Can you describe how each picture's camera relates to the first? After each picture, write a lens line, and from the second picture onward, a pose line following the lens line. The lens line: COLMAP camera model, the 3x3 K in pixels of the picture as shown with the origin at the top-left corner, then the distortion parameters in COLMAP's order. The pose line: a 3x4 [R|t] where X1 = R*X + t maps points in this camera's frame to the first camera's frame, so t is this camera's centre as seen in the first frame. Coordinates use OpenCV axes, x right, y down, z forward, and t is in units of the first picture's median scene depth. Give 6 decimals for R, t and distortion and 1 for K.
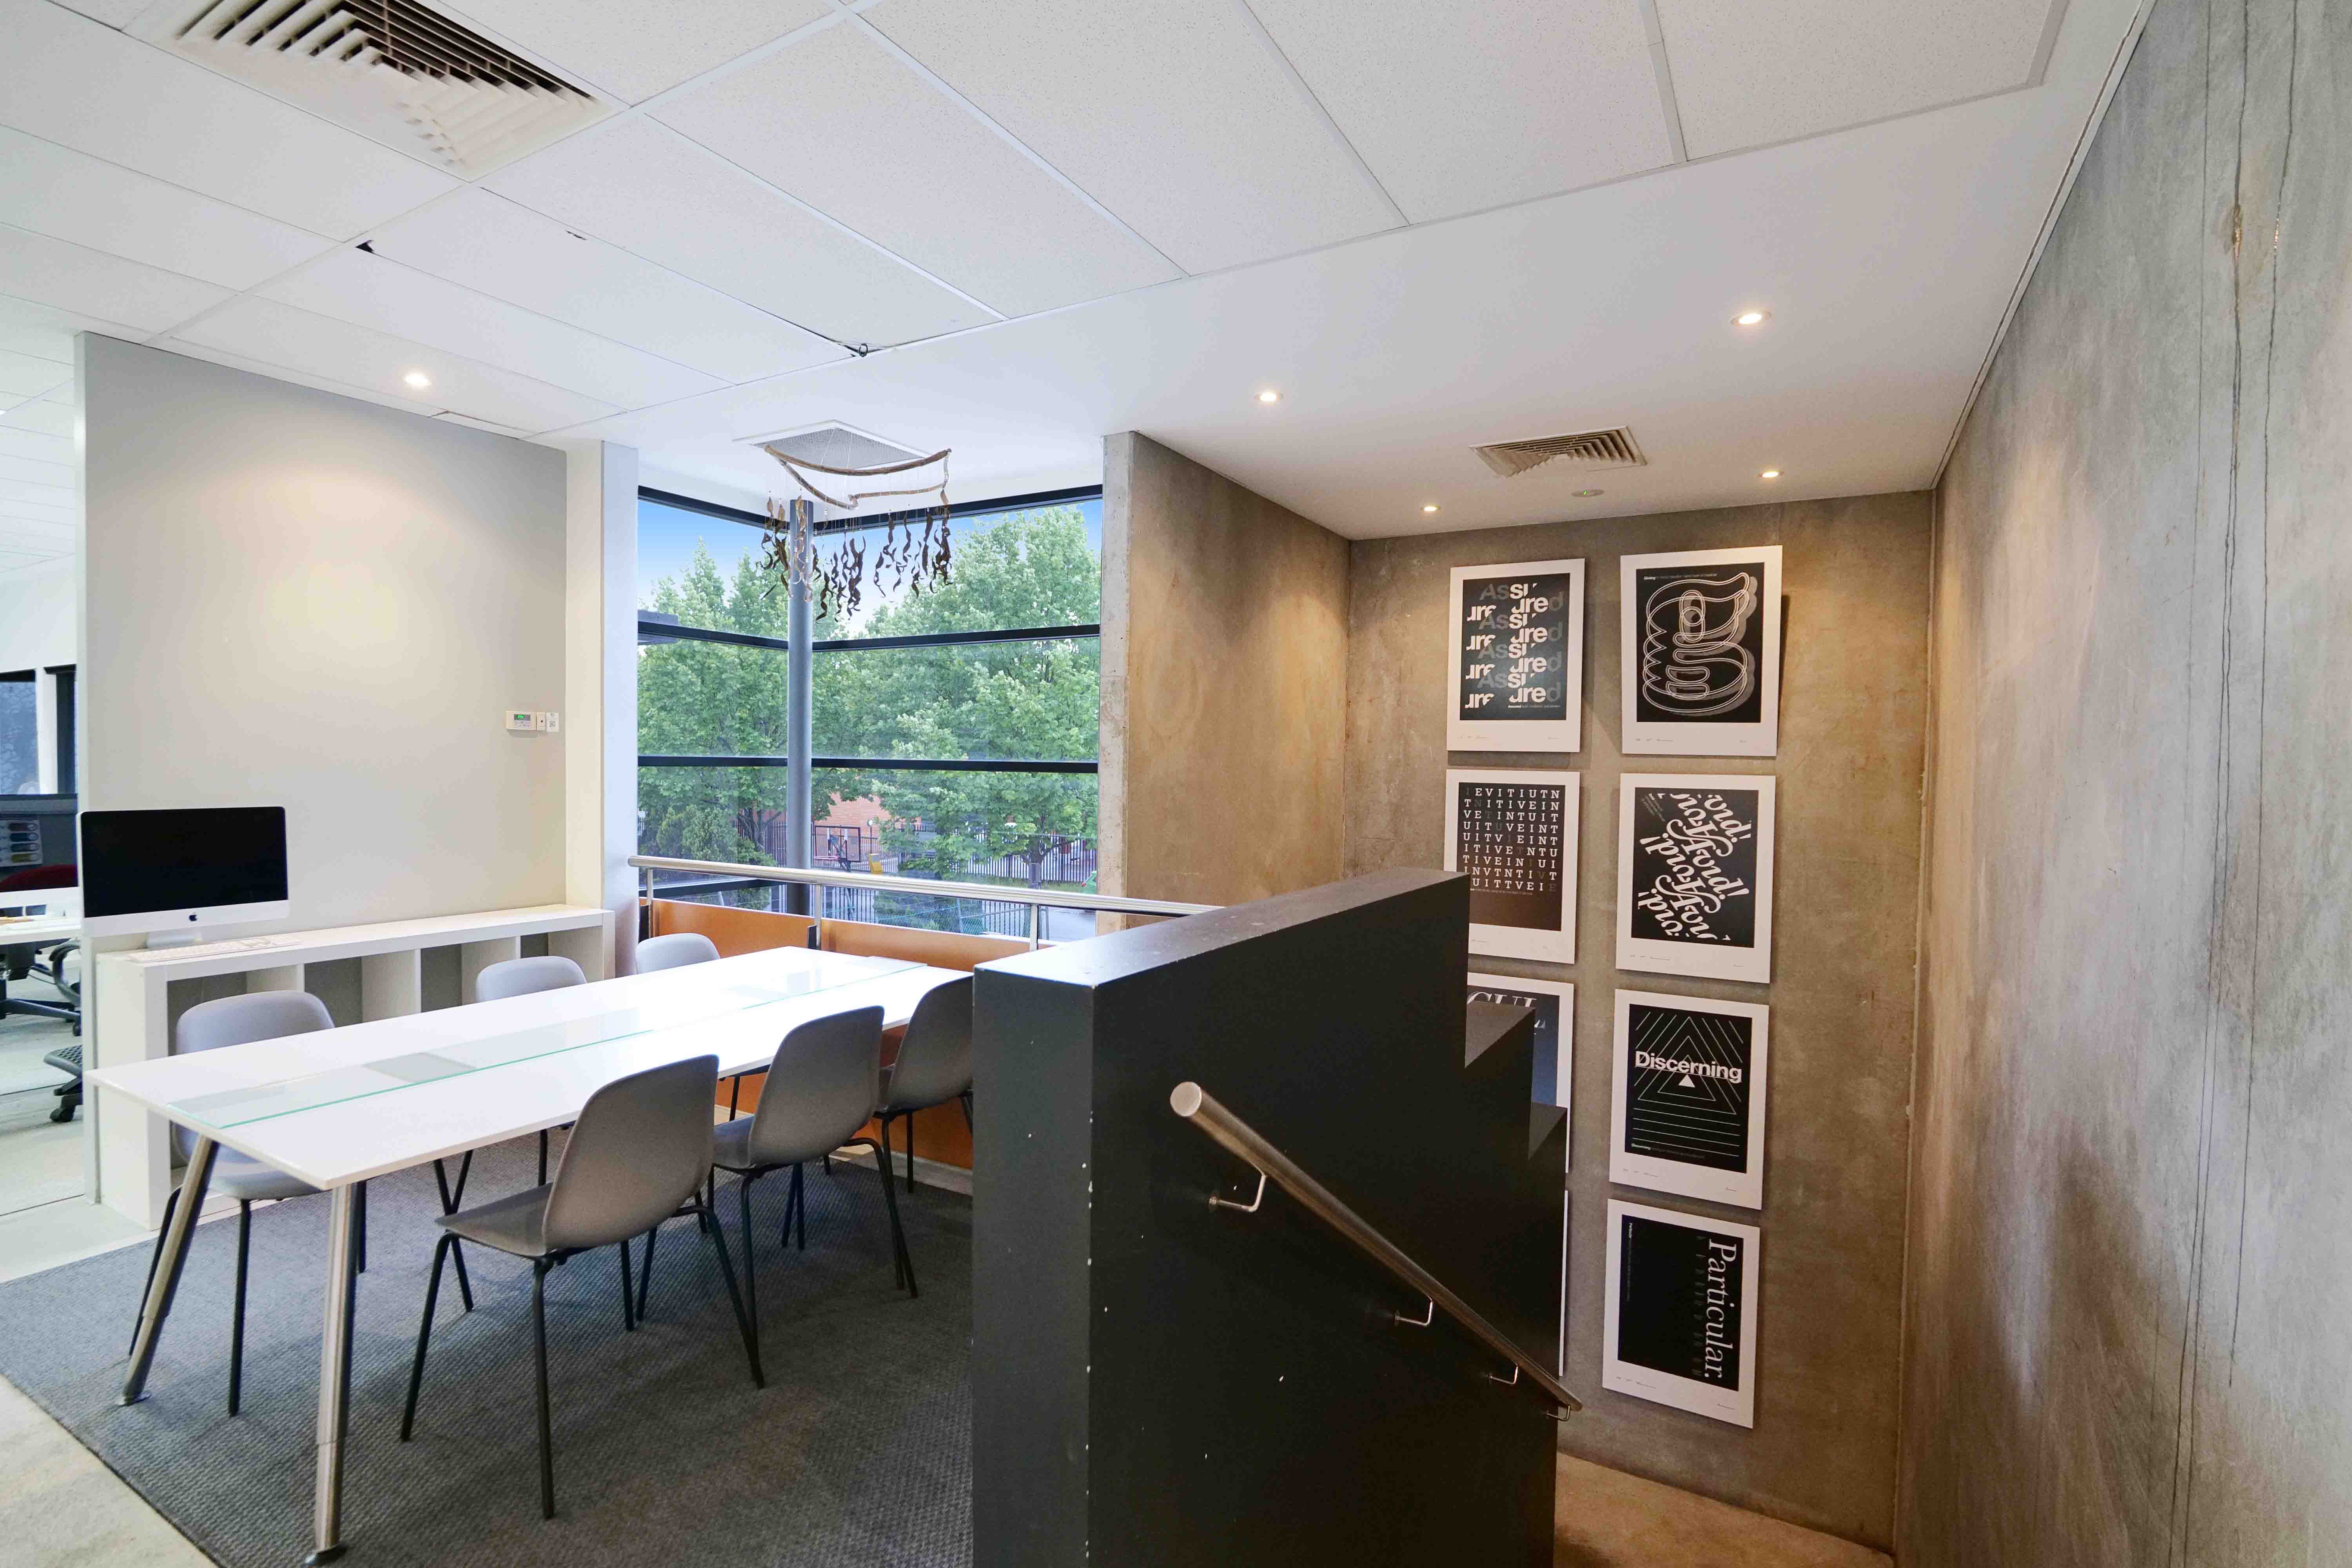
lens RADIAL K [[1097.5, 0, 1172.3], [0, 1097.5, 784.3], [0, 0, 1]] dist [-0.019808, 0.000299]
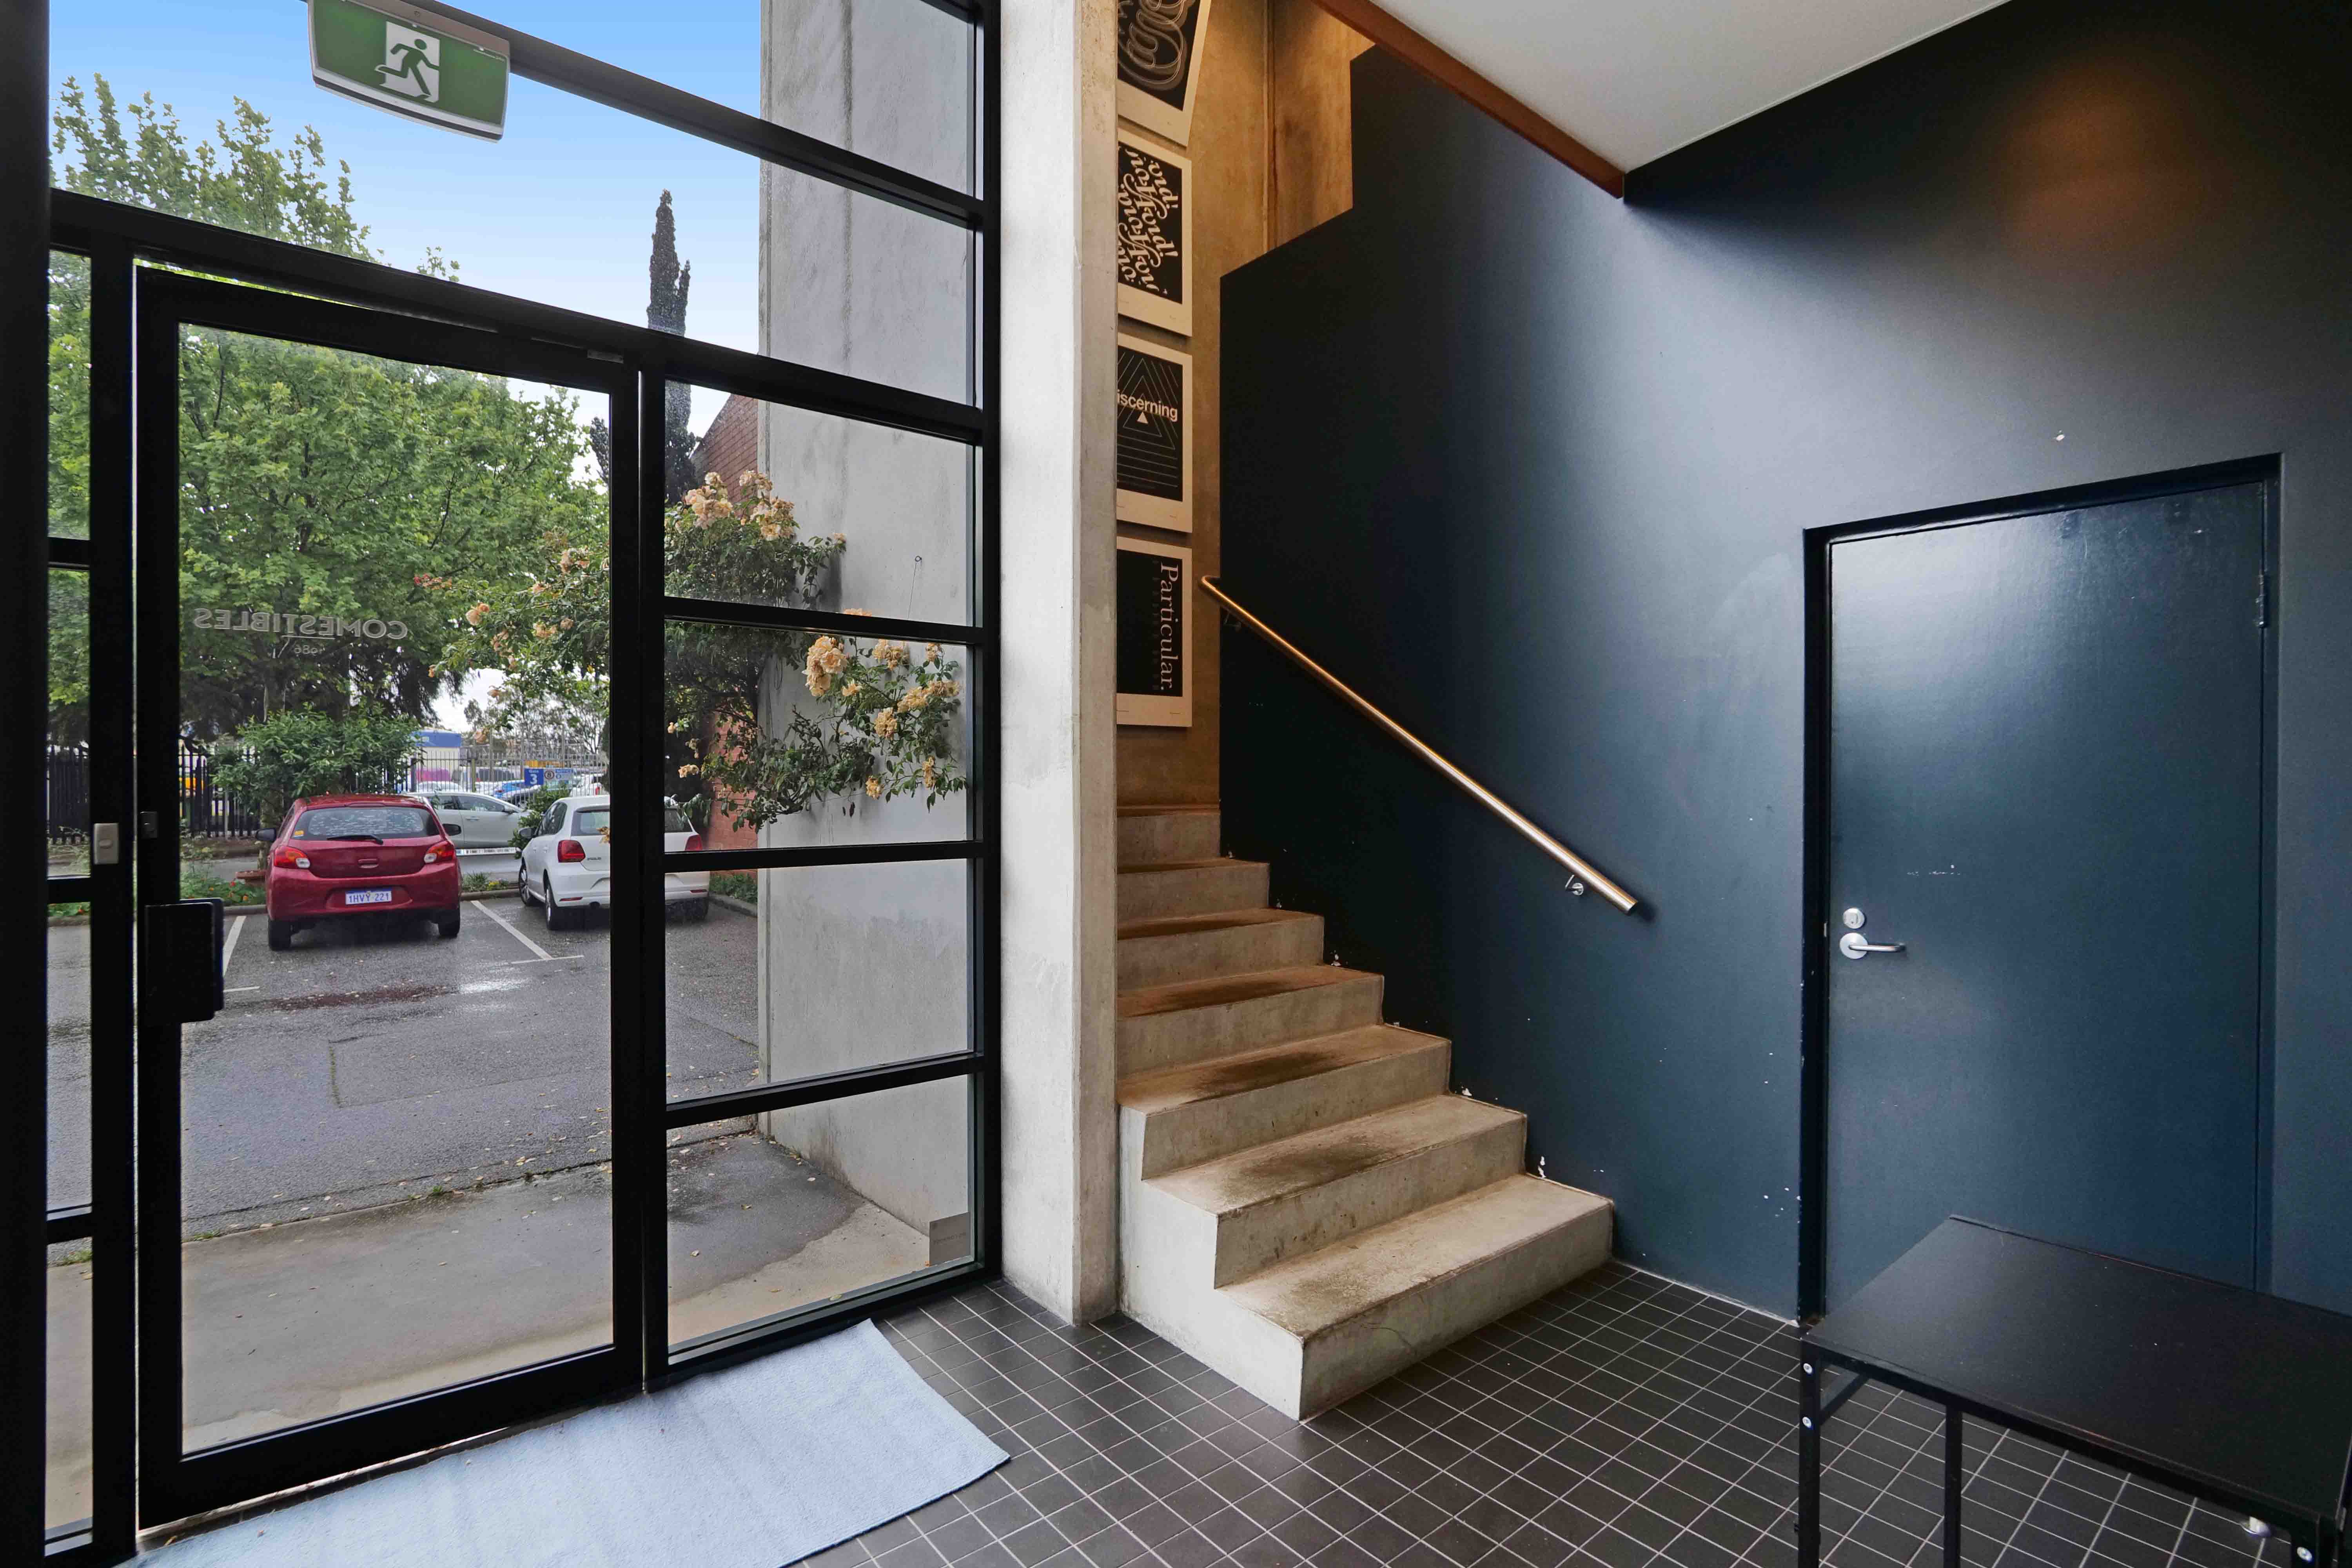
lens RADIAL K [[1097.5, 0, 1170.2], [0, 1097.5, 781.2], [0, 0, 1]] dist [-0.019808, 0.000299]
pose [[0.356472, -0.018417, 0.934124, -0.554234], [0.032509, 0.999445, 0.007299, 0.637091], [-0.933740, 0.027765, 0.356873, 0.603614]]
